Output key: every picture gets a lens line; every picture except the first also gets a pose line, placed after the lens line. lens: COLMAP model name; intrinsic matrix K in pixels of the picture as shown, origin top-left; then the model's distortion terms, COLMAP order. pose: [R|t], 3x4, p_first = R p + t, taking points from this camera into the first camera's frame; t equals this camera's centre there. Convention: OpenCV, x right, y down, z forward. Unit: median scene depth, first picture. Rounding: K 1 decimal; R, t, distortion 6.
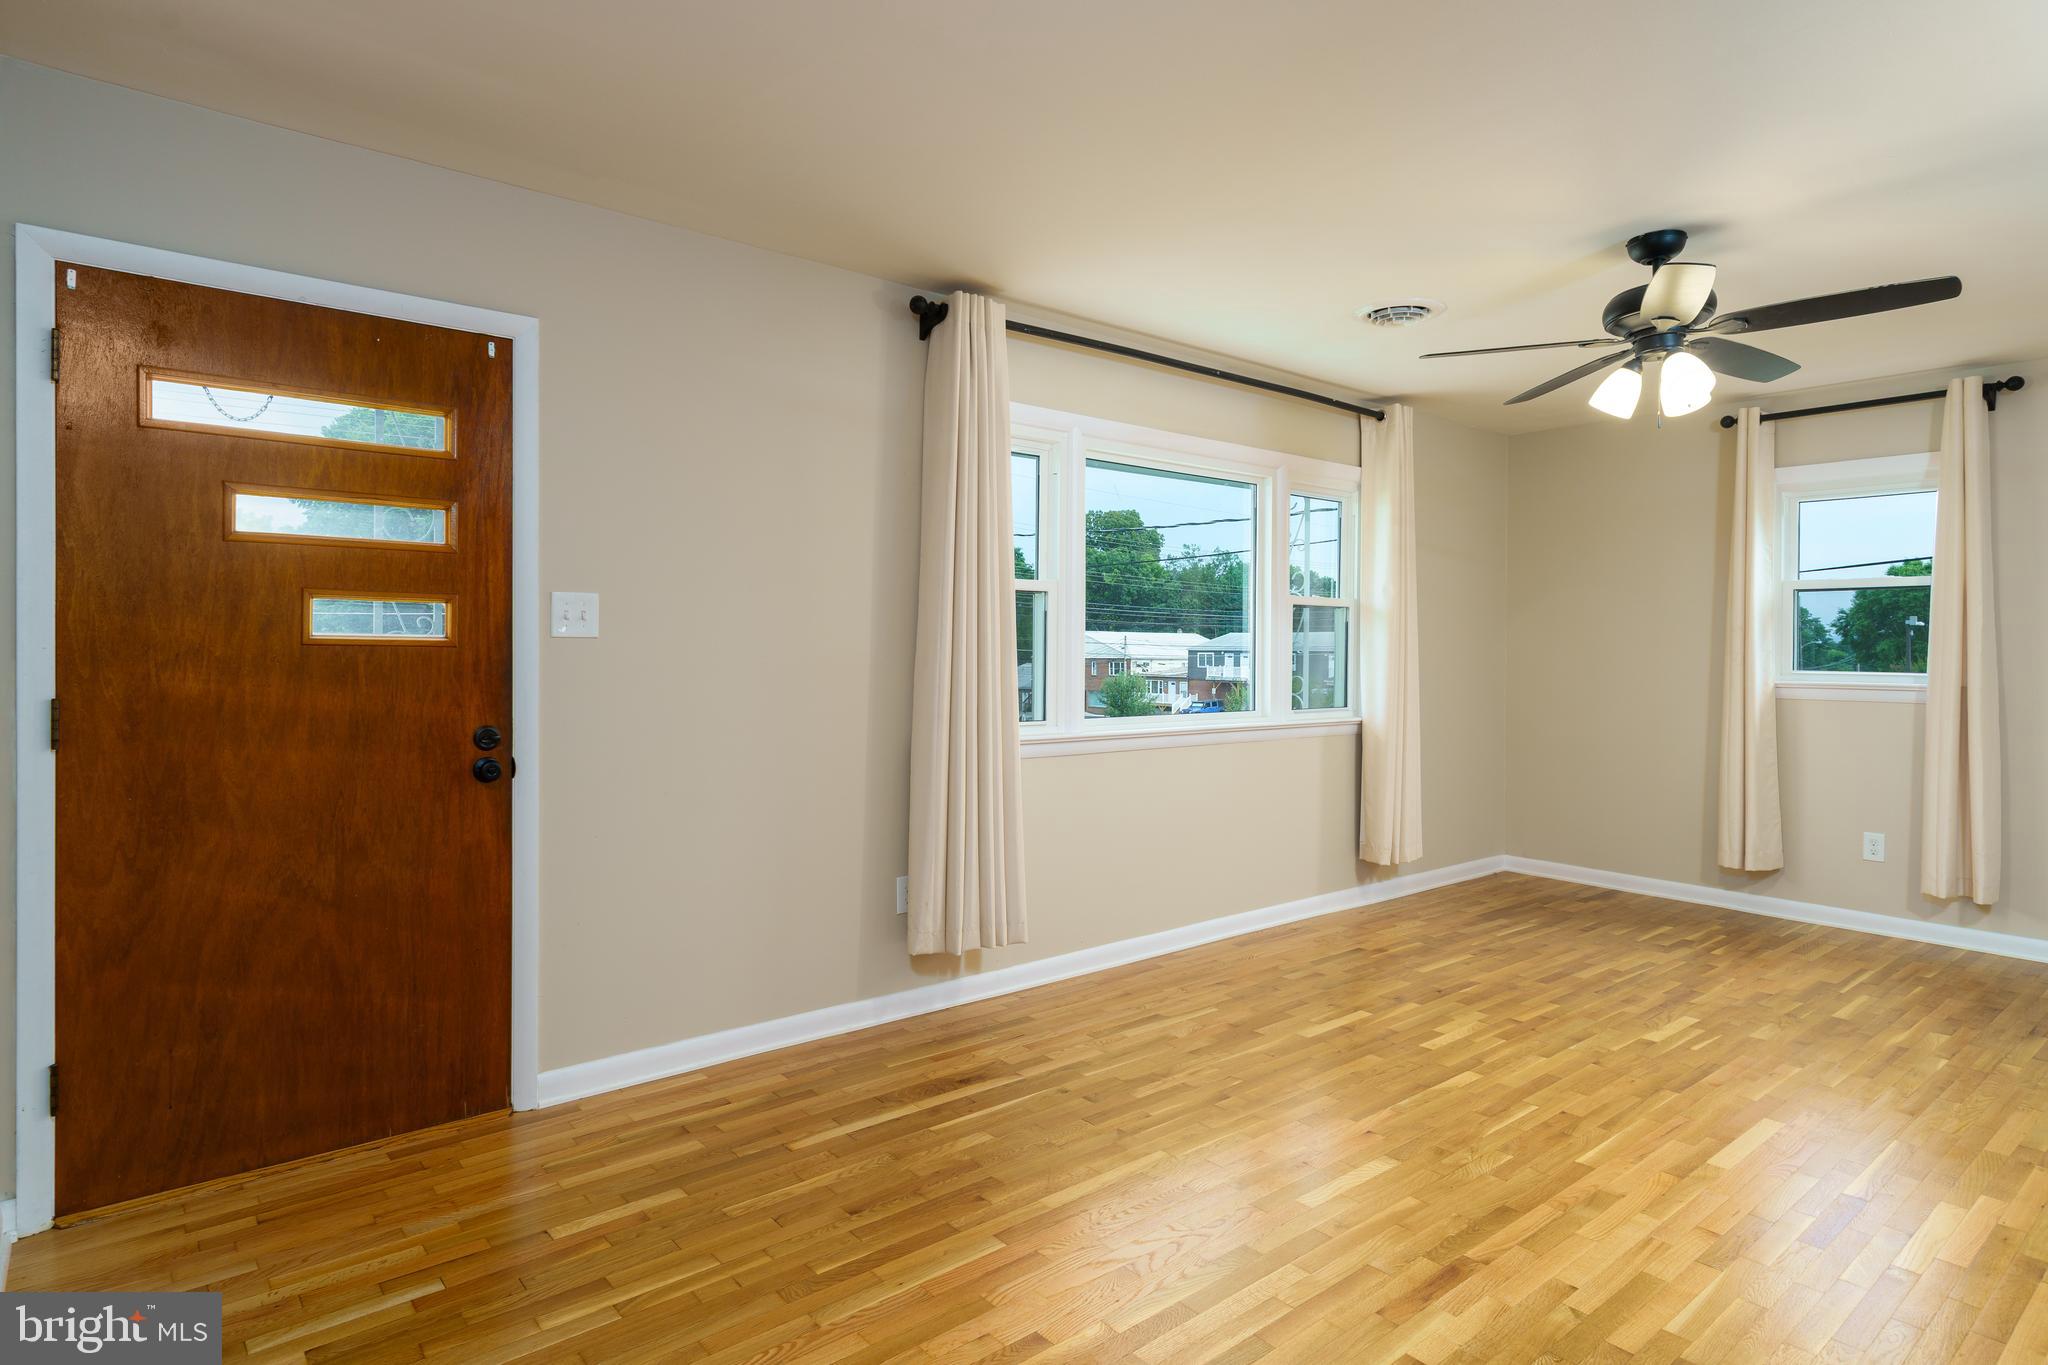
lens RADIAL K [[1122.0, 0, 1014.4], [0, 1122.0, 668.9], [0, 0, 1]] dist [0.003672, 0.001070]
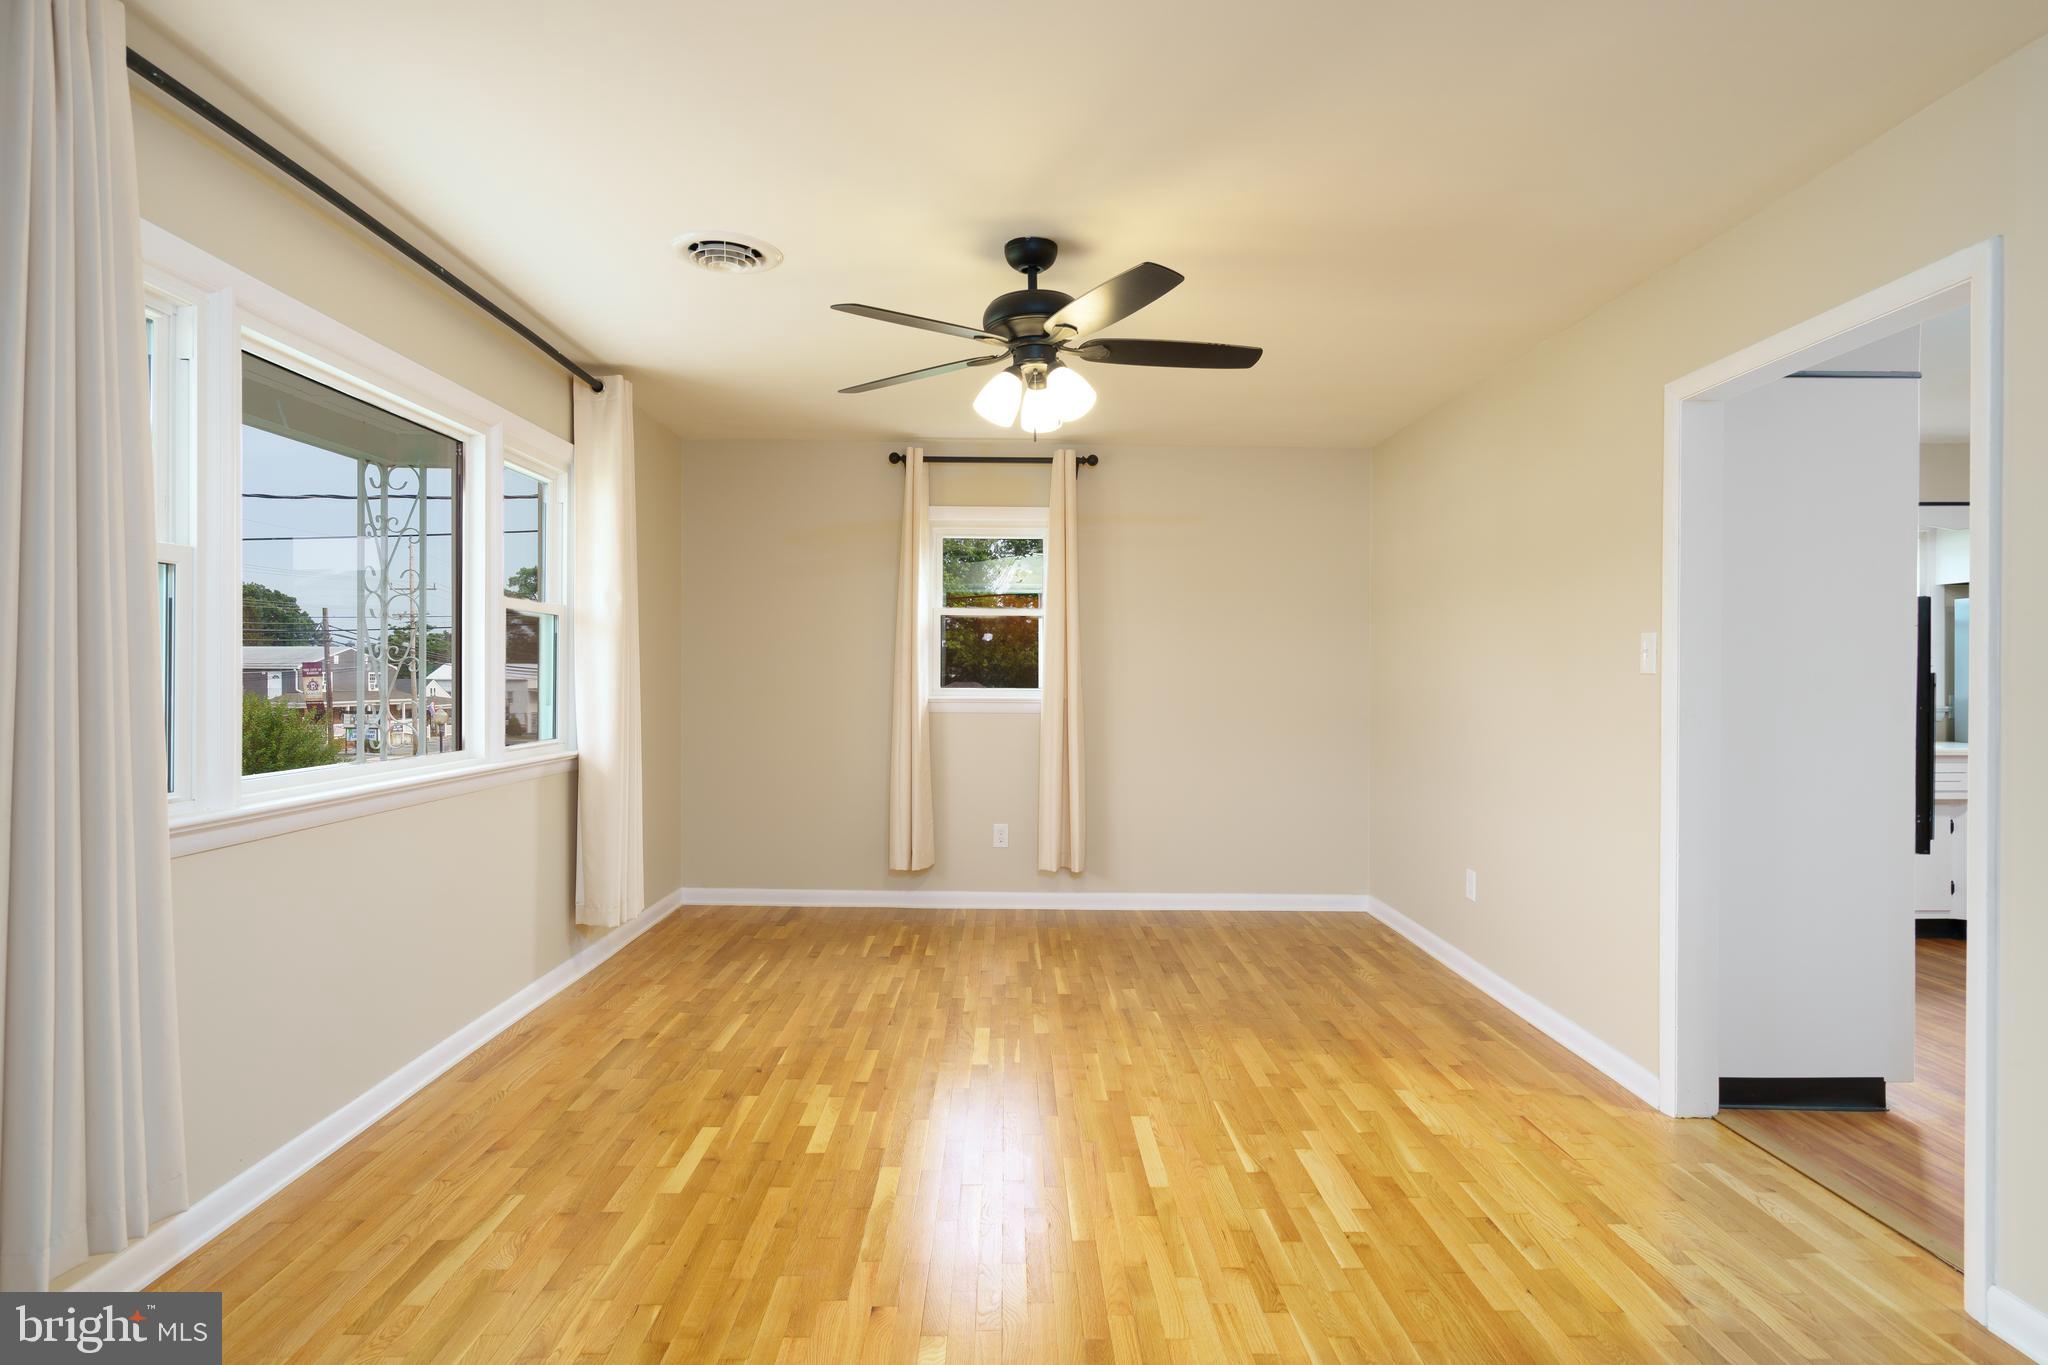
lens RADIAL K [[1080.3, 0, 1027.6], [0, 1080.3, 682.8], [0, 0, 1]] dist [0.002969, 0.000001]
pose [[0.626709, -0.008398, 0.779208, -0.129527], [0.011734, 0.999930, 0.001340, -0.004577], [-0.779165, 0.008304, 0.626764, 0.332927]]
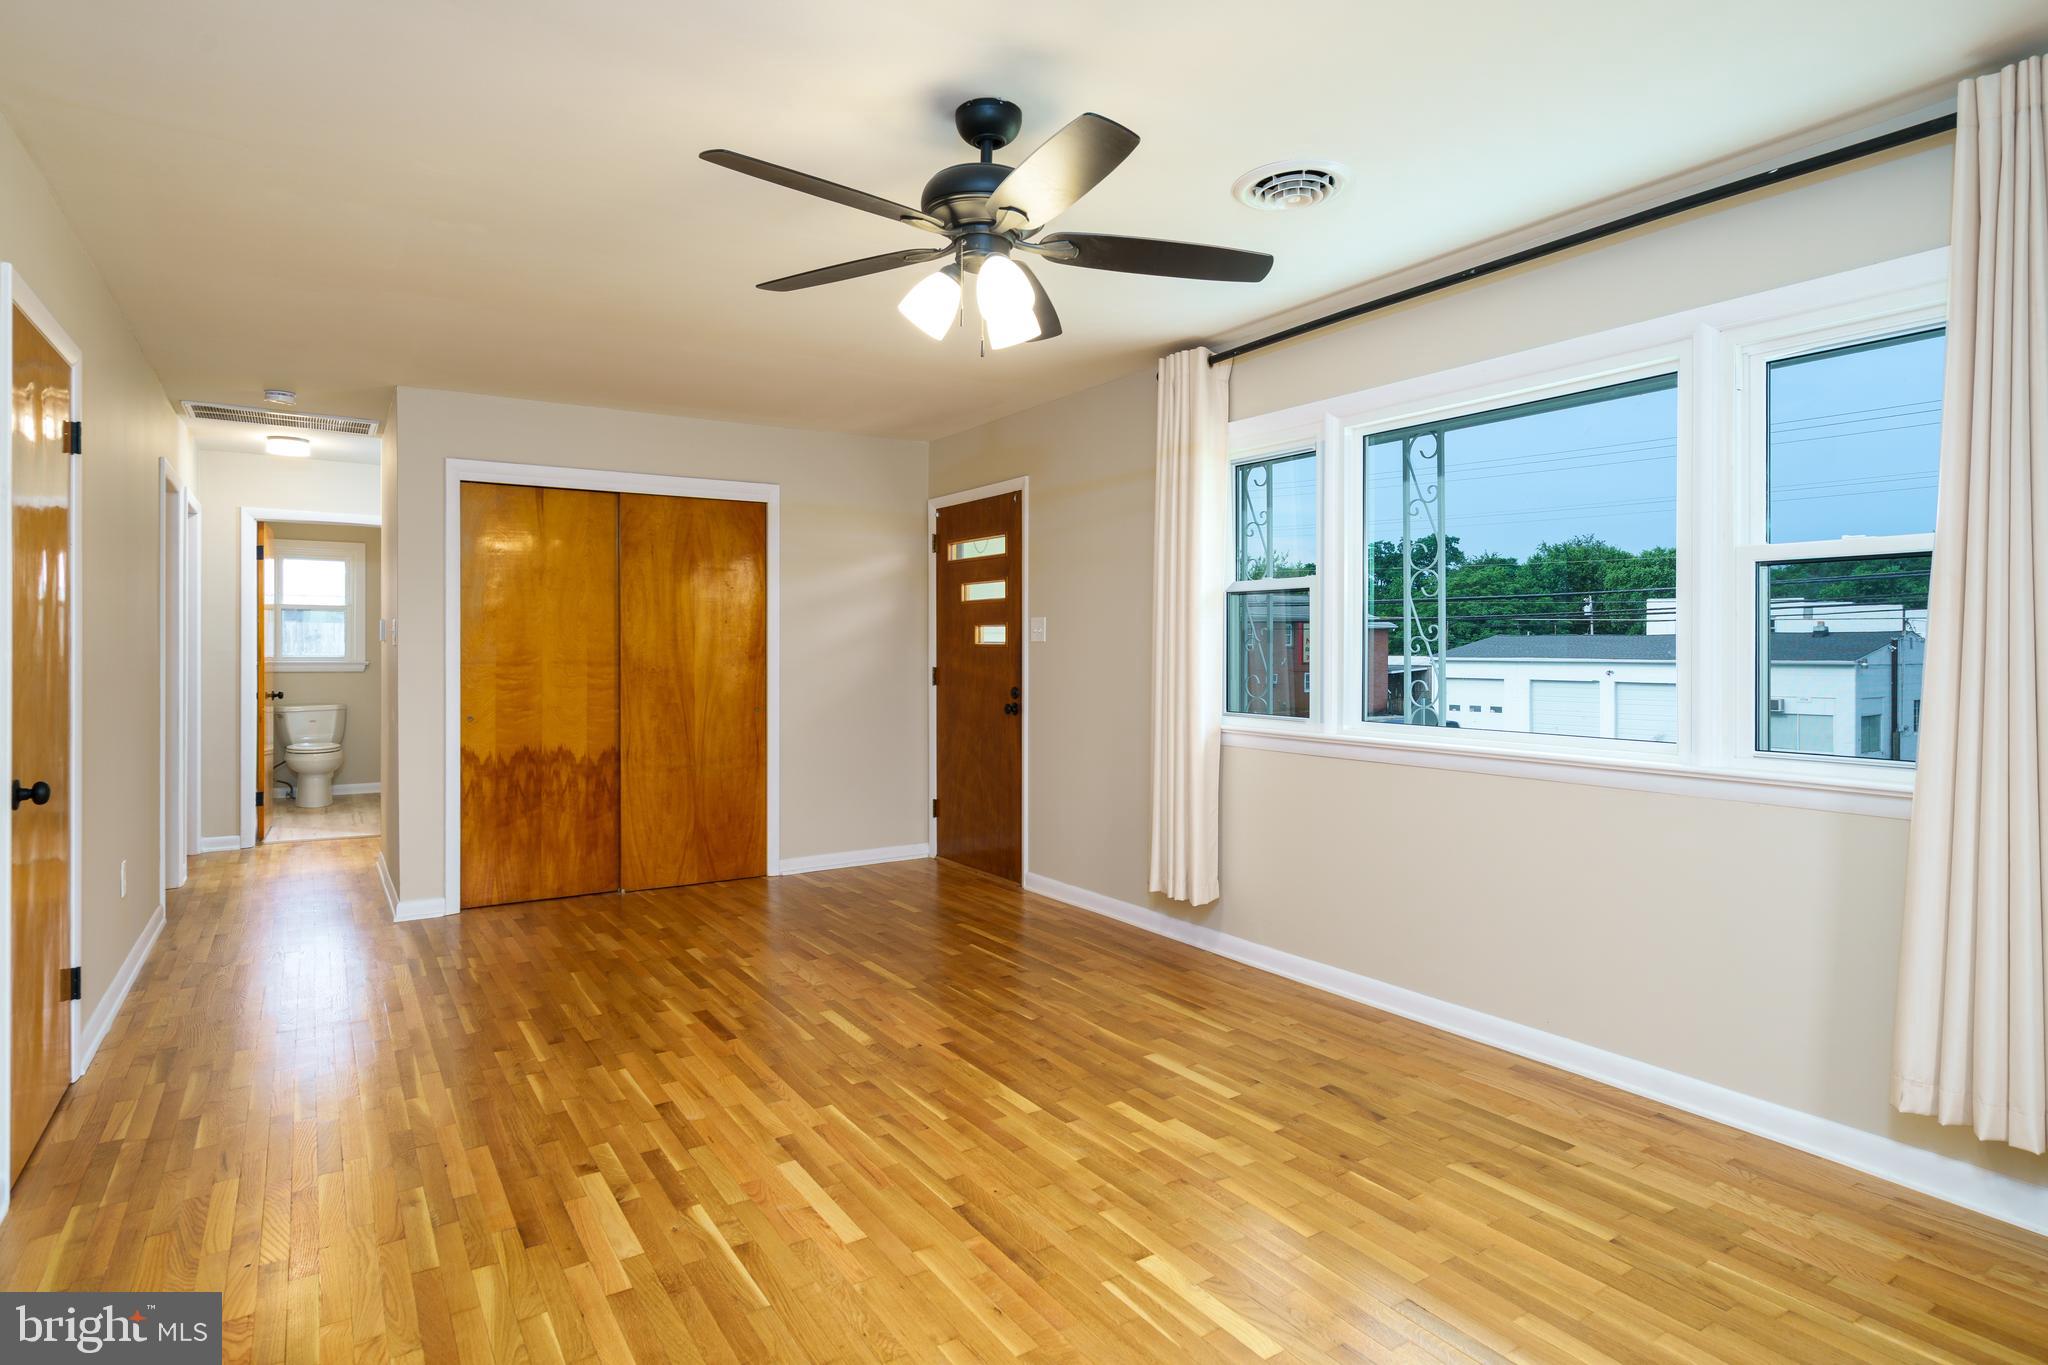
lens RADIAL K [[1122.0, 0, 1021.6], [0, 1122.0, 666.8], [0, 0, 1]] dist [0.003672, 0.001070]
pose [[-0.127702, 0.008923, -0.991773, 1.070664], [-0.019255, 0.999749, 0.011474, -0.005469], [0.991626, 0.020561, -0.127498, 0.901410]]
